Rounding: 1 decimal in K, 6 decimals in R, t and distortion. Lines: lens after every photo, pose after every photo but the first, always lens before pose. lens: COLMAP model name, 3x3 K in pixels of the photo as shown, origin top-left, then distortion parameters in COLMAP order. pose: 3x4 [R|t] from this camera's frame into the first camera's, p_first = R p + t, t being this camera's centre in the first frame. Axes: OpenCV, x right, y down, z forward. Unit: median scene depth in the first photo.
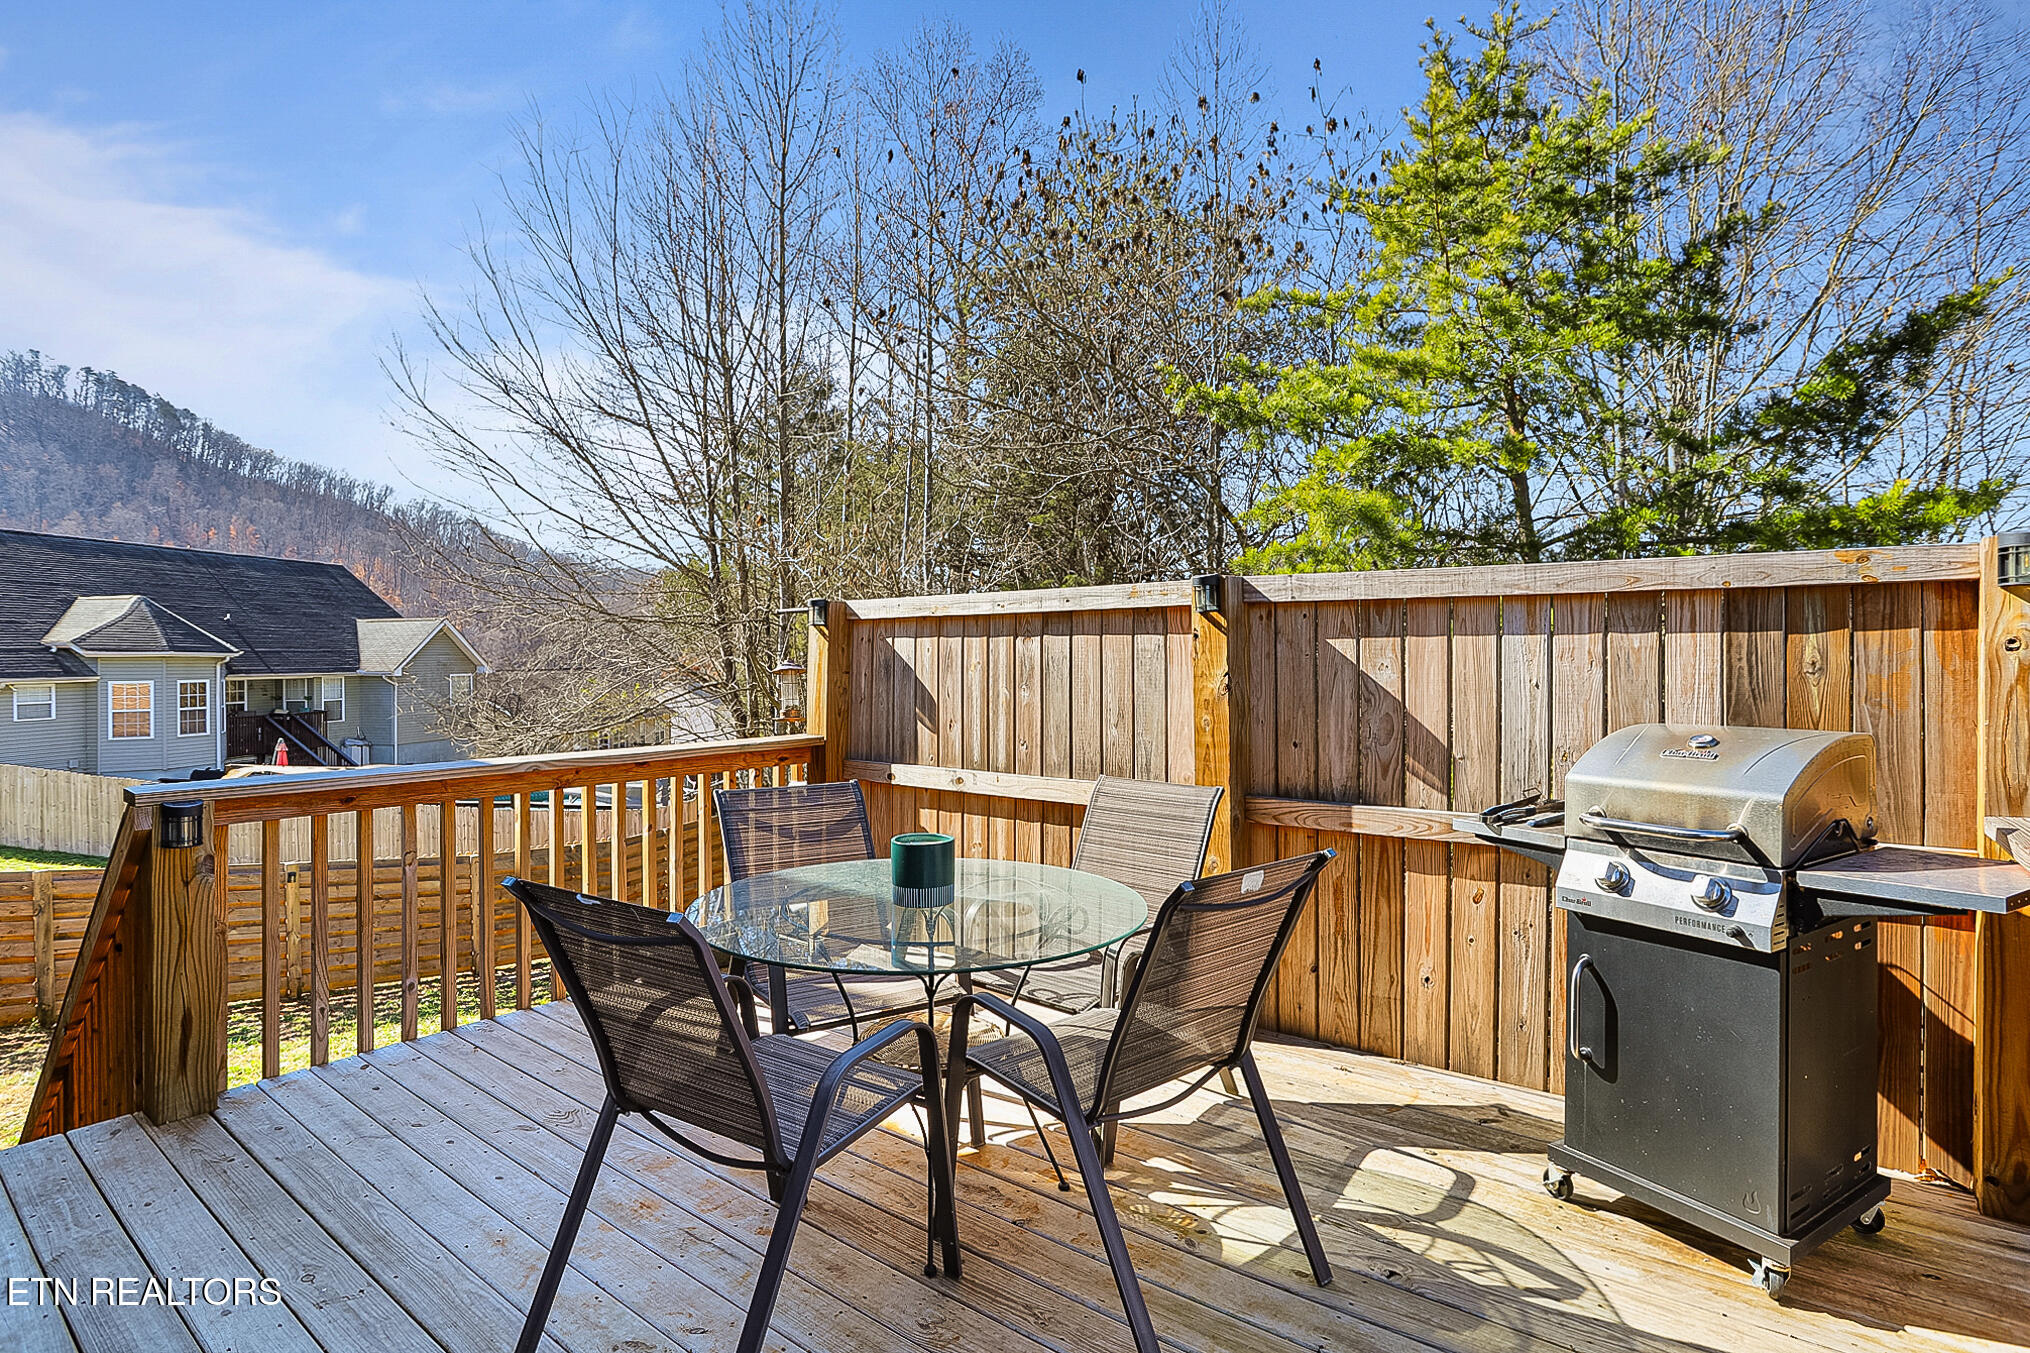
lens RADIAL K [[997.3, 0, 1028.9], [0, 997.3, 664.1], [0, 0, 1]] dist [-0.079888, 0.038070]
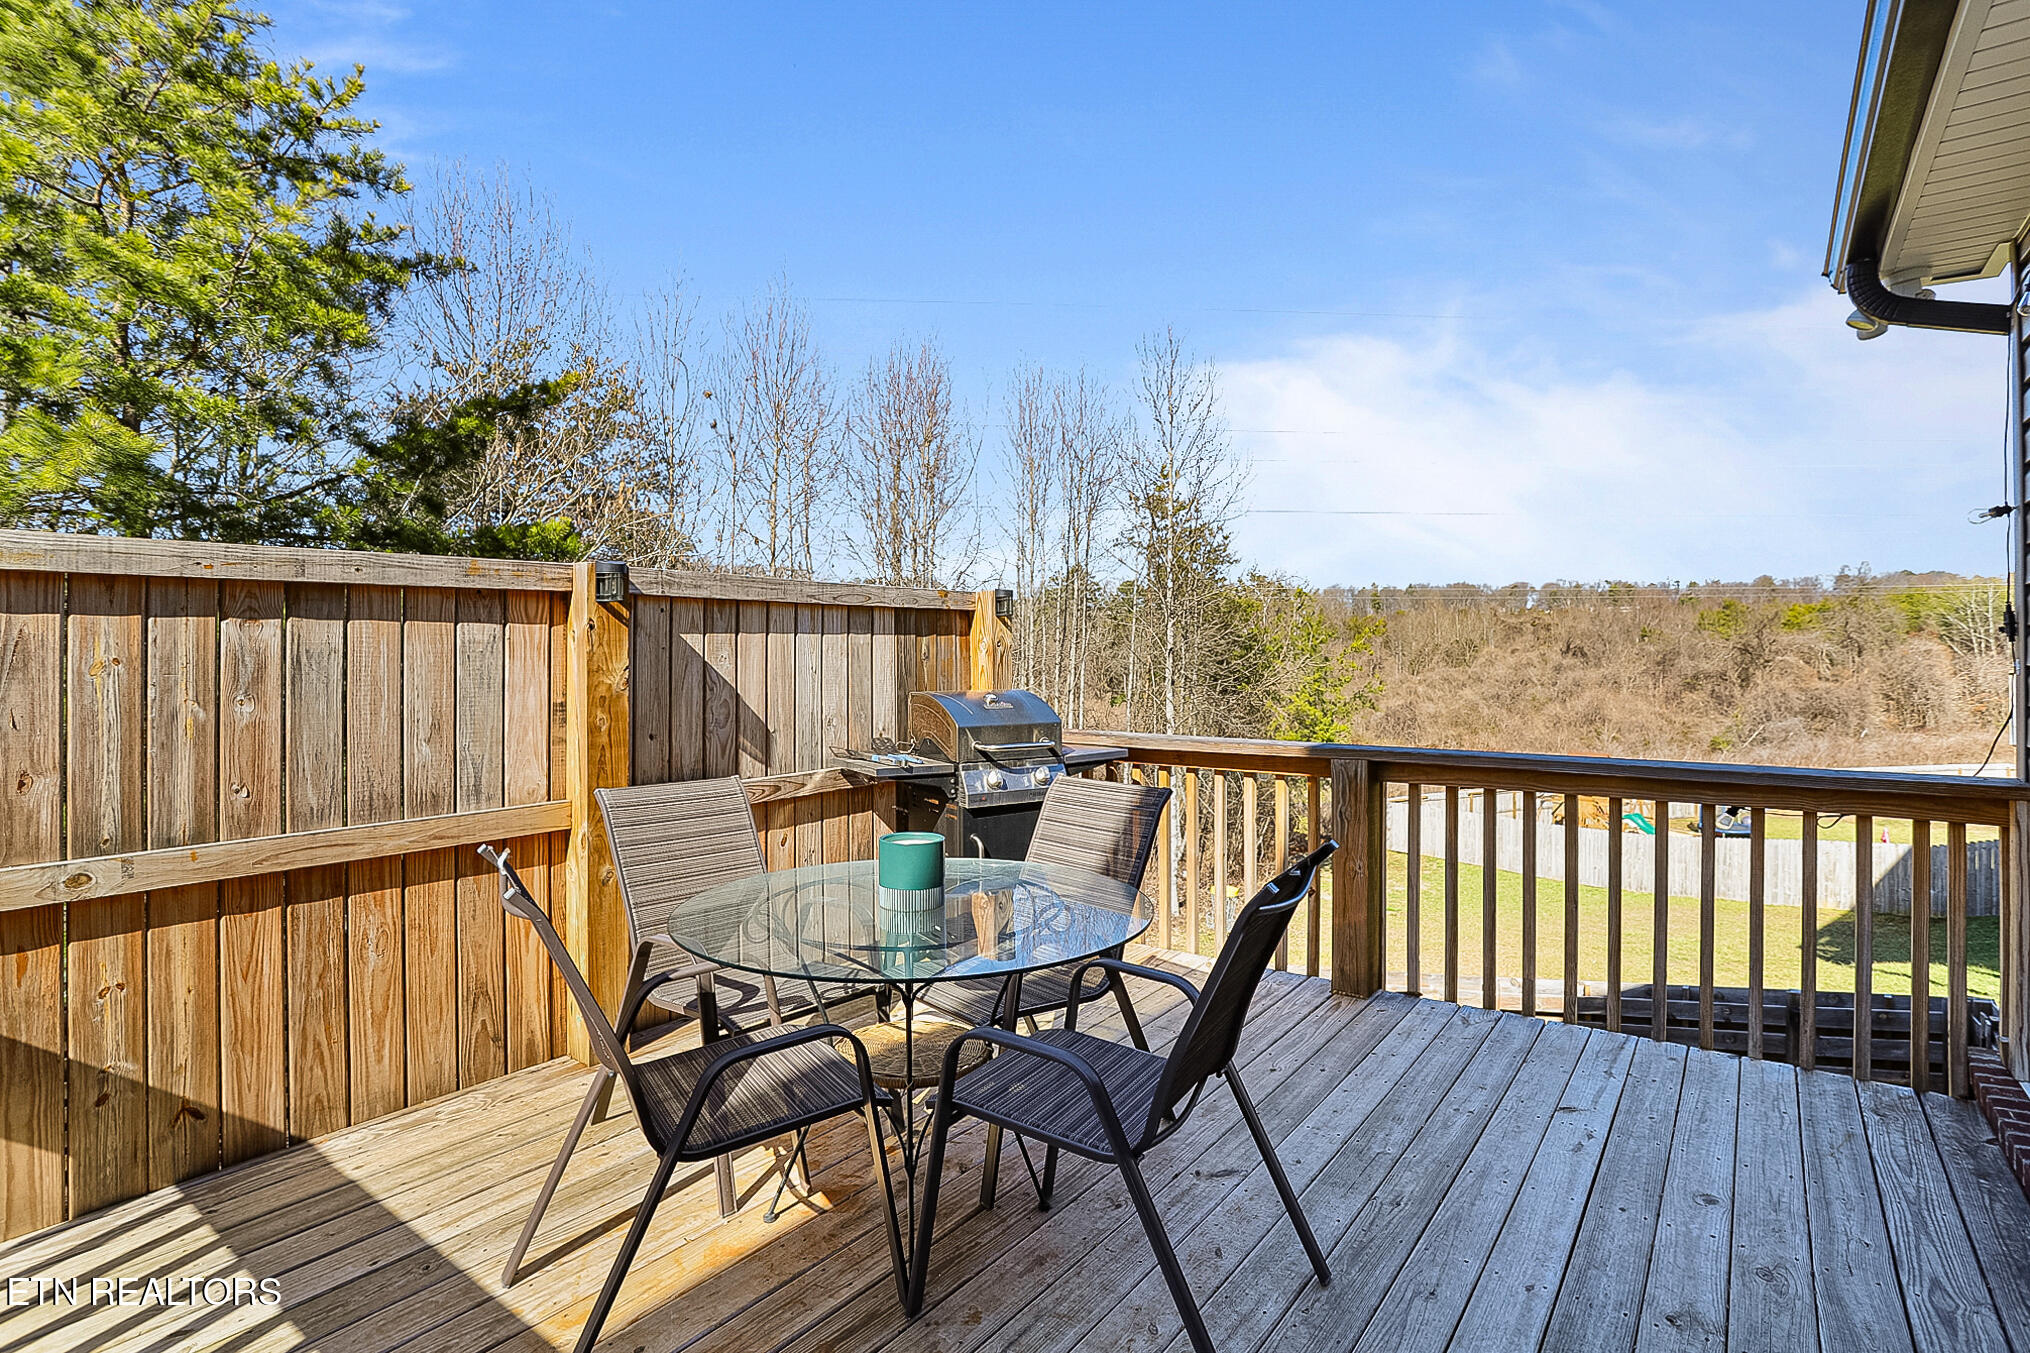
lens RADIAL K [[997.3, 0, 1028.9], [0, 997.3, 664.1], [0, 0, 1]] dist [-0.079888, 0.038070]
pose [[0.000433, -0.010875, 0.999941, -0.721636], [0.009888, 0.999892, 0.010871, -0.000279], [-0.999951, 0.009883, 0.000541, 0.600946]]
